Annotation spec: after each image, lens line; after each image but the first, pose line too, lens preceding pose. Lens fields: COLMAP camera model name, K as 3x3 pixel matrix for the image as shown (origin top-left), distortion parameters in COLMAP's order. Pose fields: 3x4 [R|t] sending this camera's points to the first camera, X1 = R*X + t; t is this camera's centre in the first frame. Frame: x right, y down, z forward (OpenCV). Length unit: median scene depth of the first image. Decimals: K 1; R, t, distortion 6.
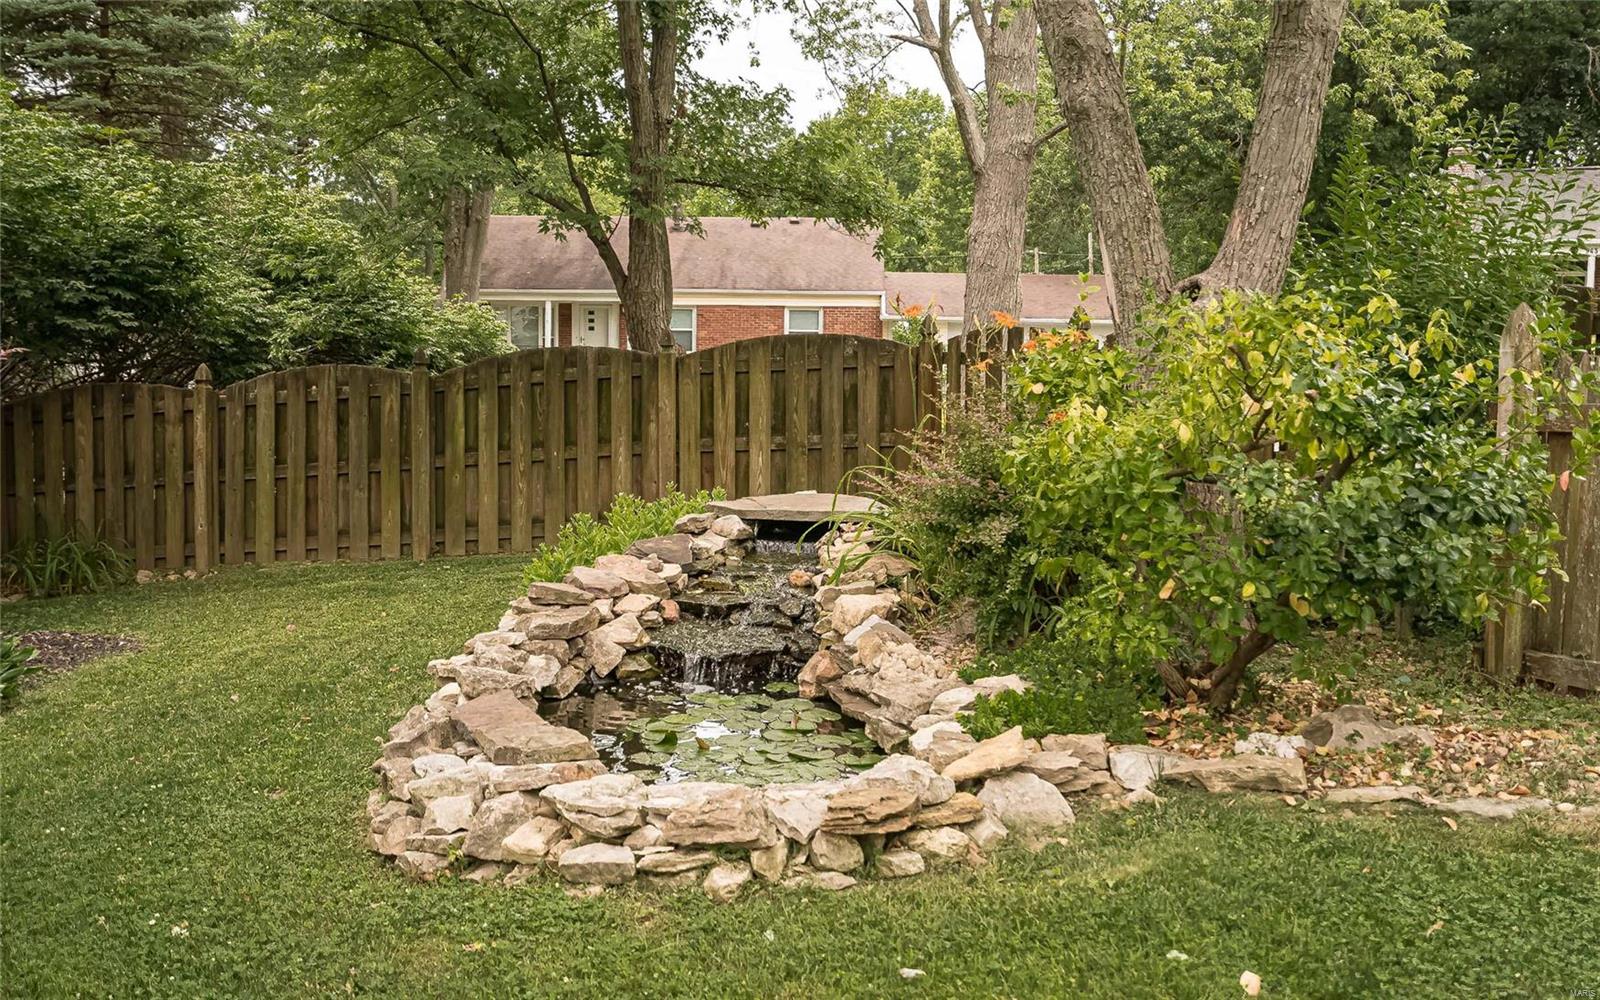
lens RADIAL K [[1707.0, 0, 800.0], [0, 1707.0, 500.0], [0, 0, 1]] dist [0.000324, -0.000249]
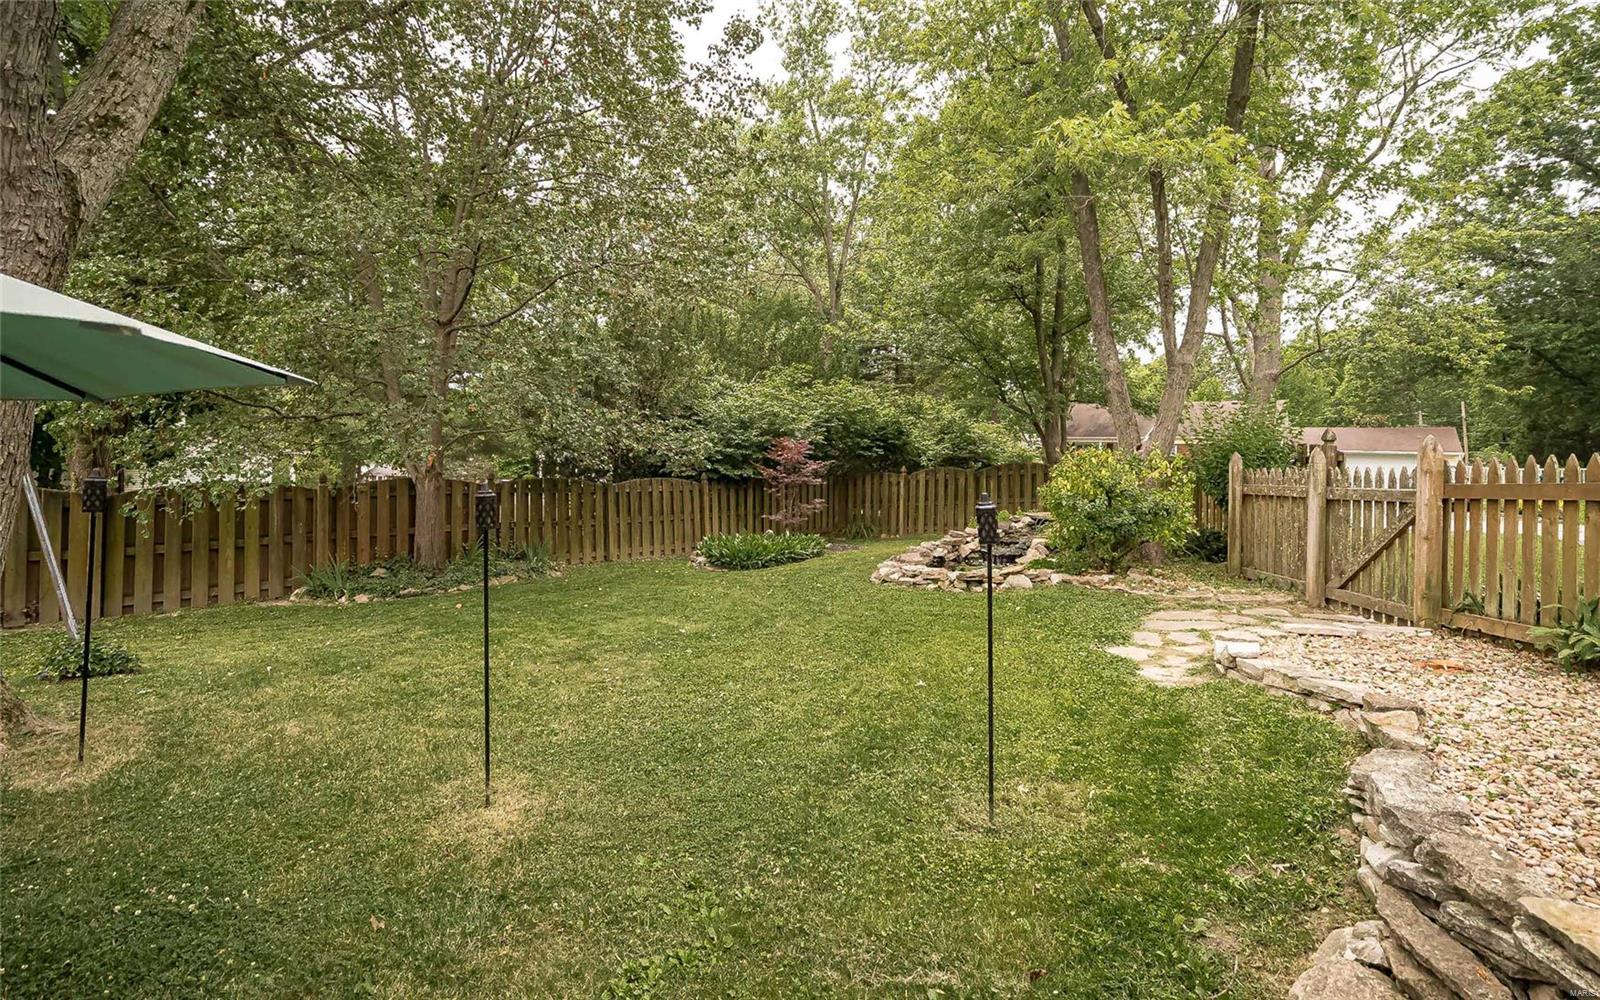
lens RADIAL K [[742.5, 0, 802.4], [0, 742.5, 464.6], [0, 0, 1]] dist [-0.001202, 0.000608]
pose [[0.856495, 0.013897, -0.515969, 0.178210], [-0.057303, 0.996018, -0.068295, 0.017535], [0.512965, 0.088061, 0.853881, -0.220454]]
